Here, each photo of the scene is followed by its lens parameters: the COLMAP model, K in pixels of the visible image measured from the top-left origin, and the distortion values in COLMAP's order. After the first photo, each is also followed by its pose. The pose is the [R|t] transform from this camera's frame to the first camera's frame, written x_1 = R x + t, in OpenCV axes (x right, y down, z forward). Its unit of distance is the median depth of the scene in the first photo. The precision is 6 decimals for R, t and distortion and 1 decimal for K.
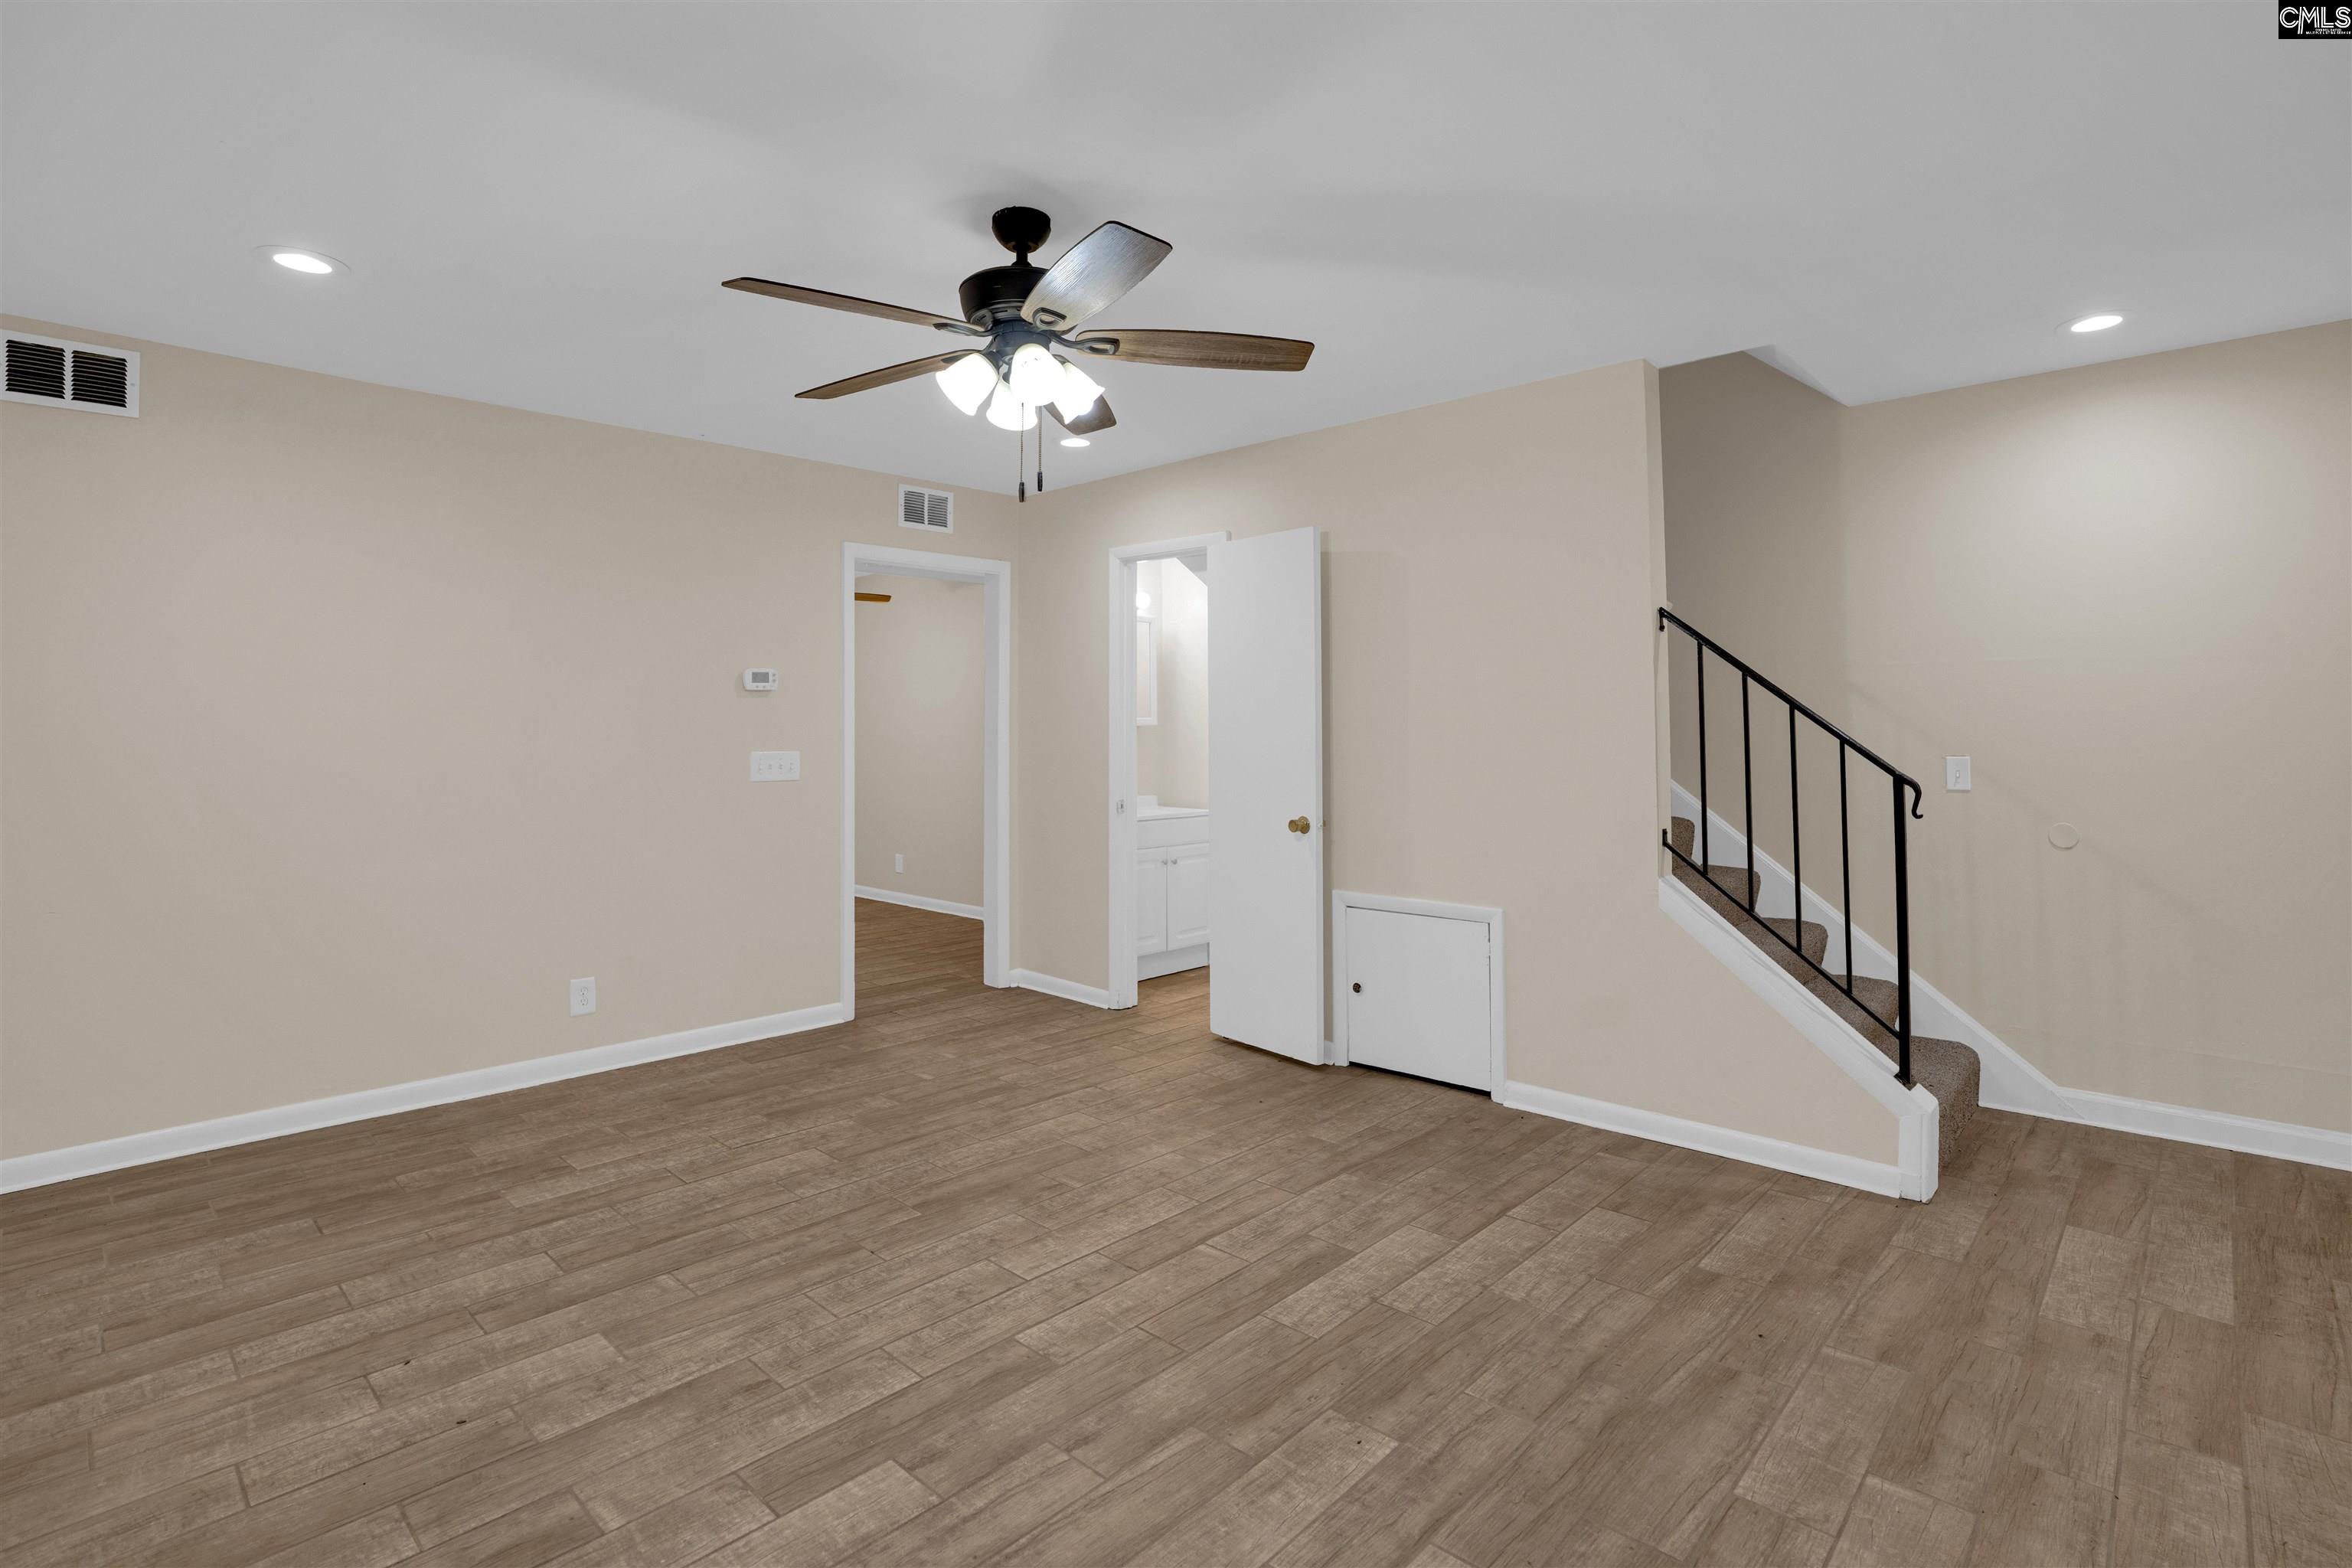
lens RADIAL K [[1120.0, 0, 1176.5], [0, 1120.0, 681.1], [0, 0, 1]] dist [-0.060189, 0.019545]
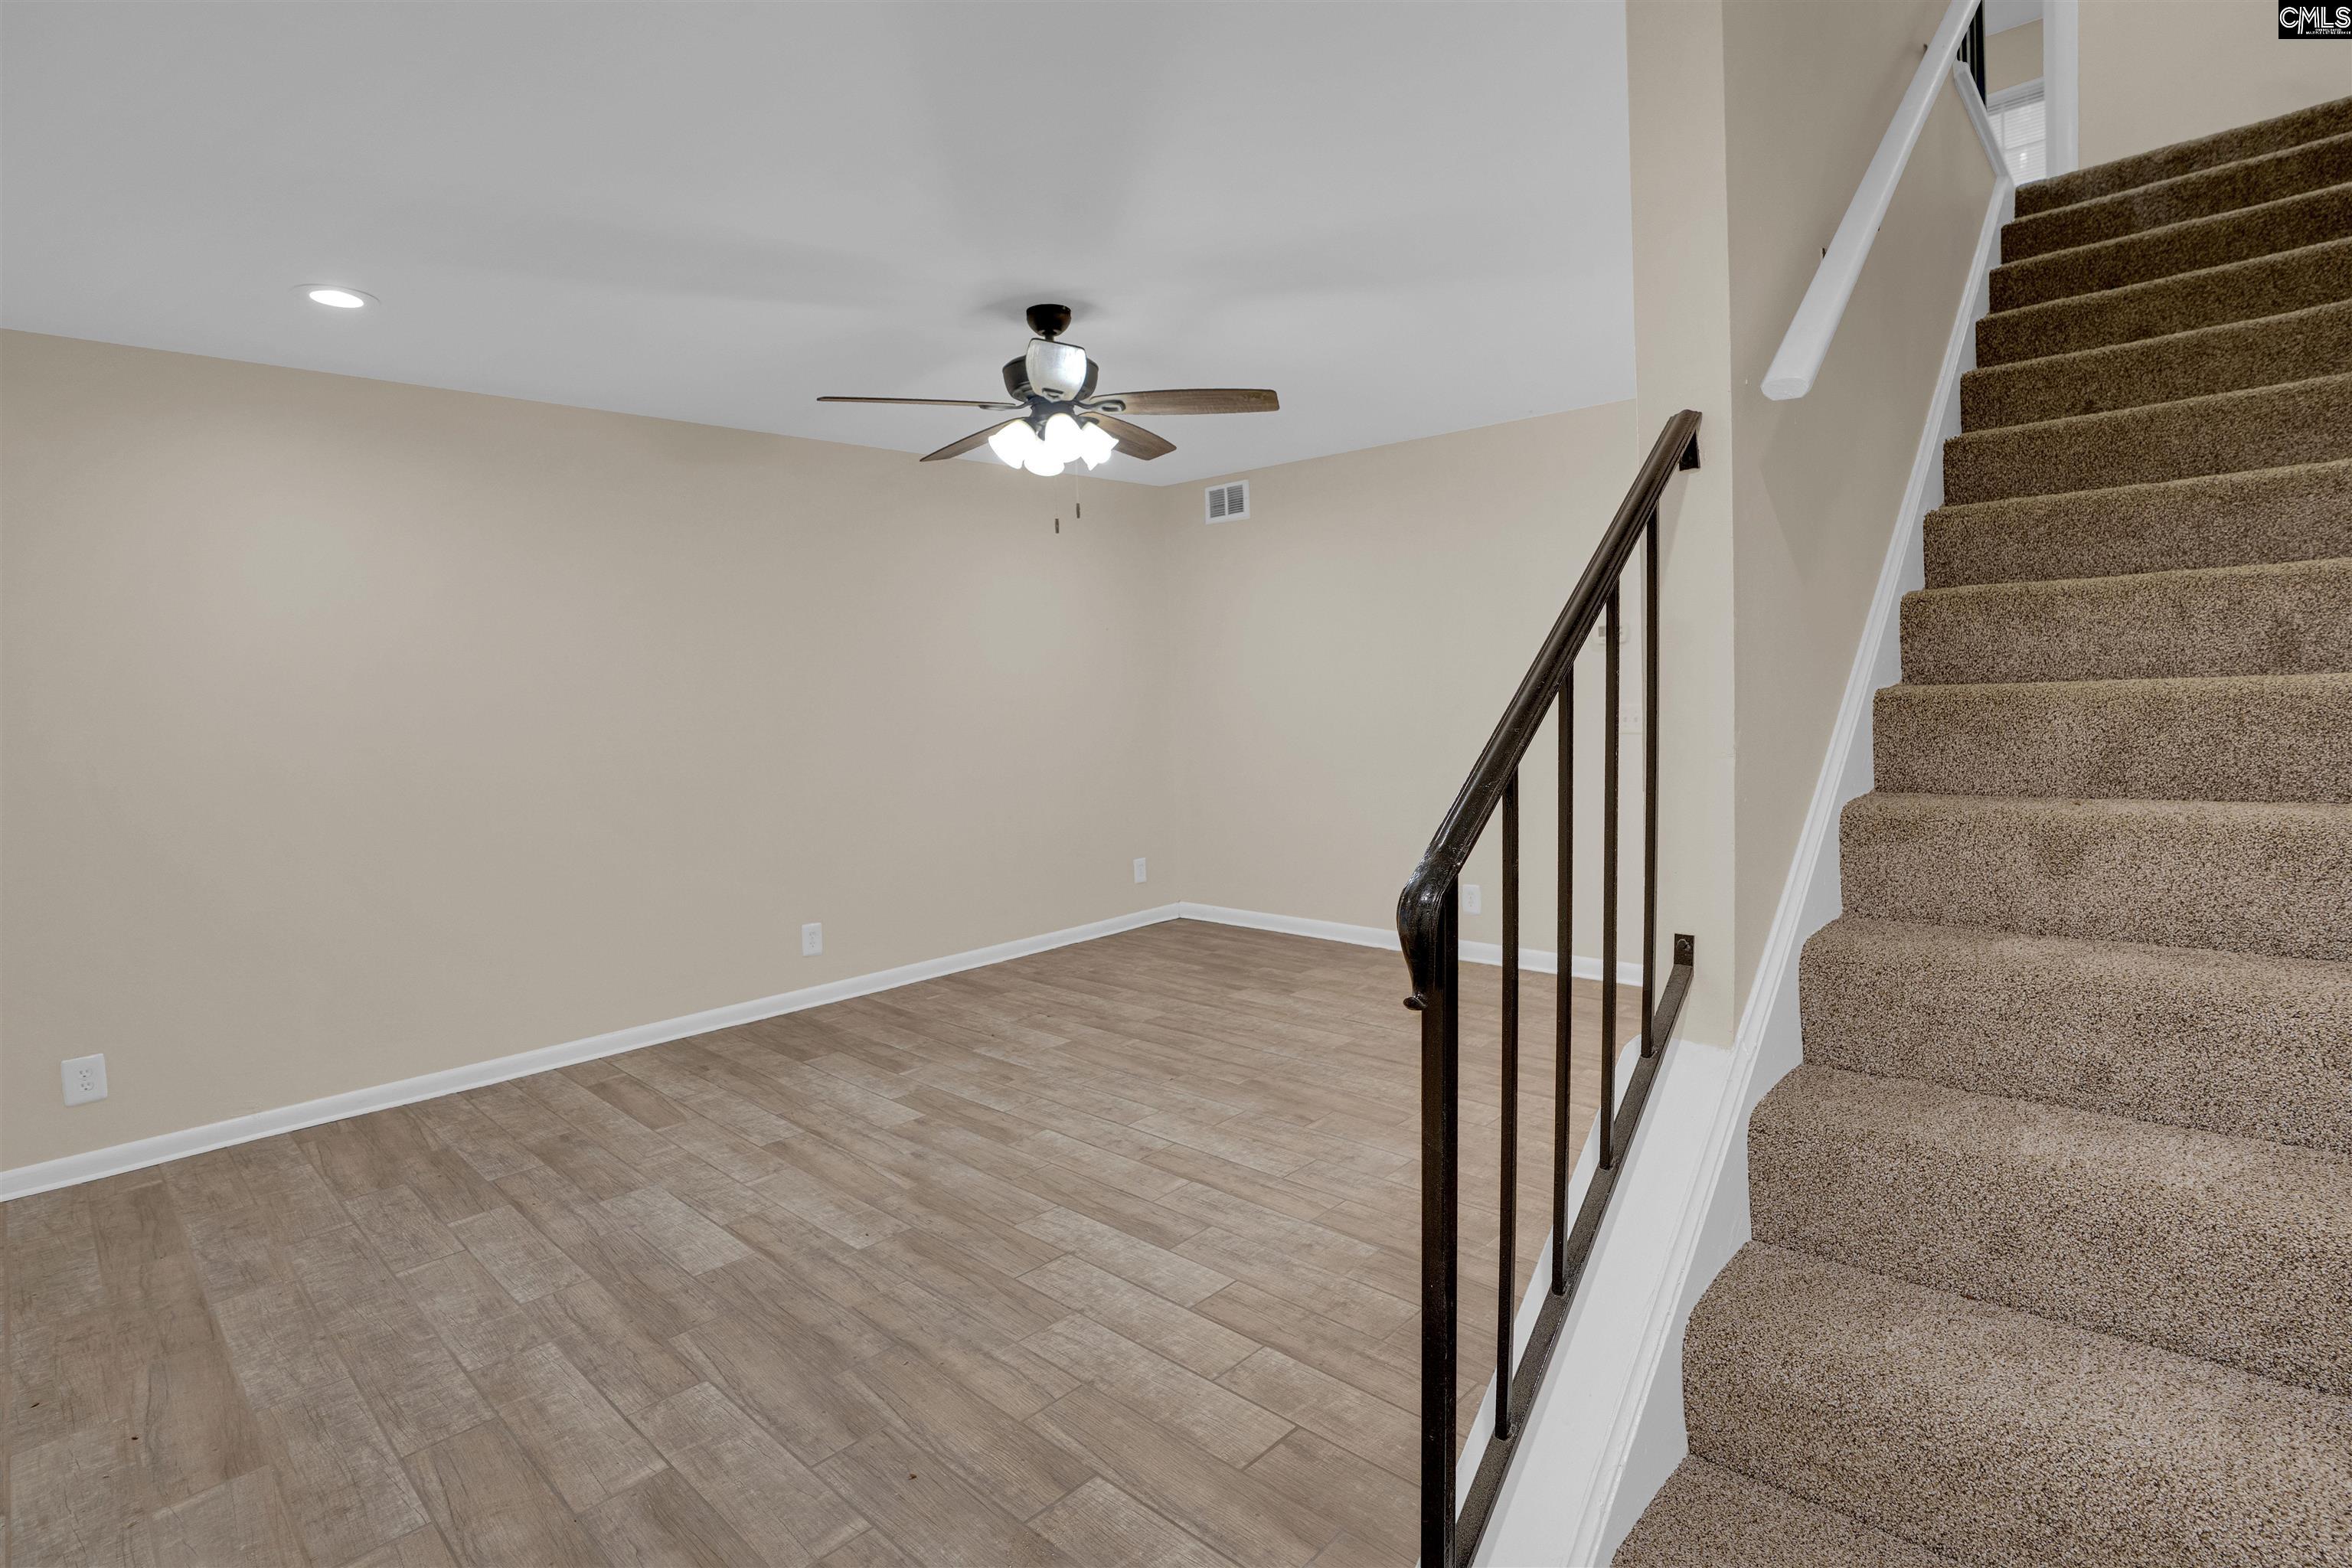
lens RADIAL K [[1145.8, 0, 1196.8], [0, 1145.8, 739.3], [0, 0, 1]] dist [-0.065097, 0.026607]
pose [[0.013110, 0.048013, -0.998761, 1.176419], [0.080285, 0.995571, 0.048913, 0.026349], [0.996686, -0.080827, 0.009197, 1.088930]]
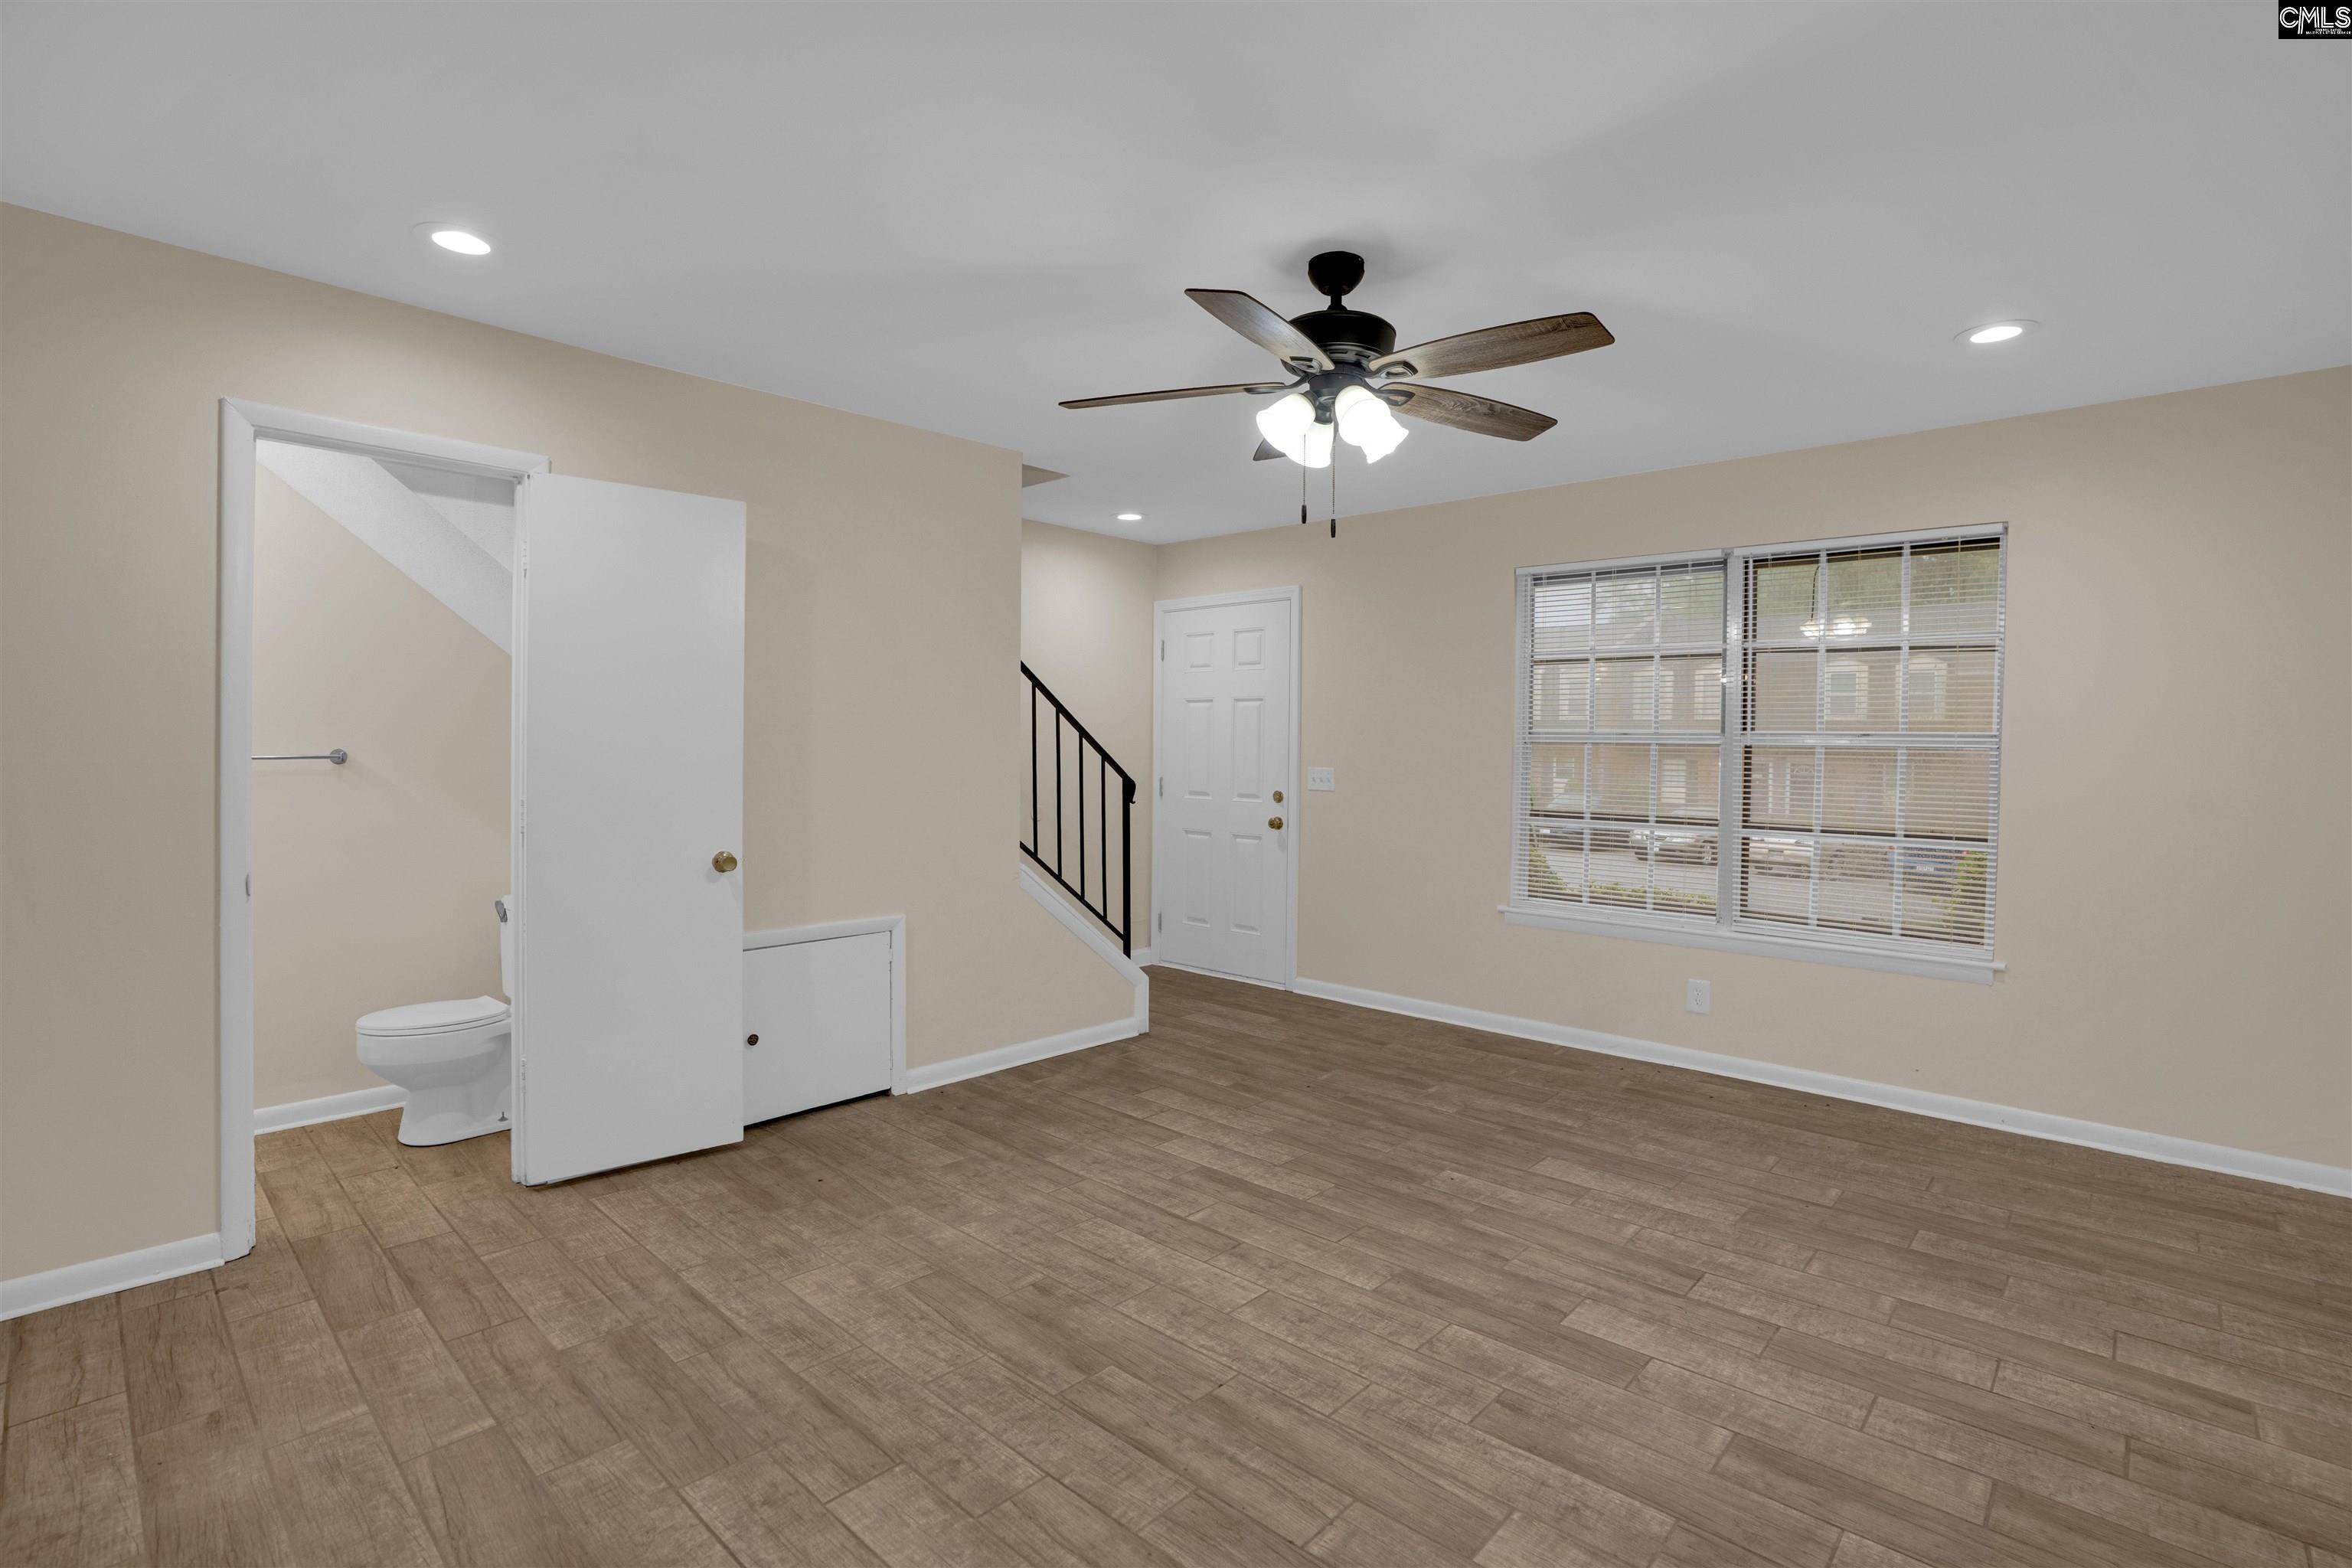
lens RADIAL K [[1103.5, 0, 1182.3], [0, 1103.5, 753.0], [0, 0, 1]] dist [-0.065896, 0.026019]
pose [[-0.010297, -0.004077, 0.999939, -1.125542], [-0.055143, 0.998472, 0.003504, 0.044550], [-0.998425, -0.055103, -0.010506, 1.099290]]
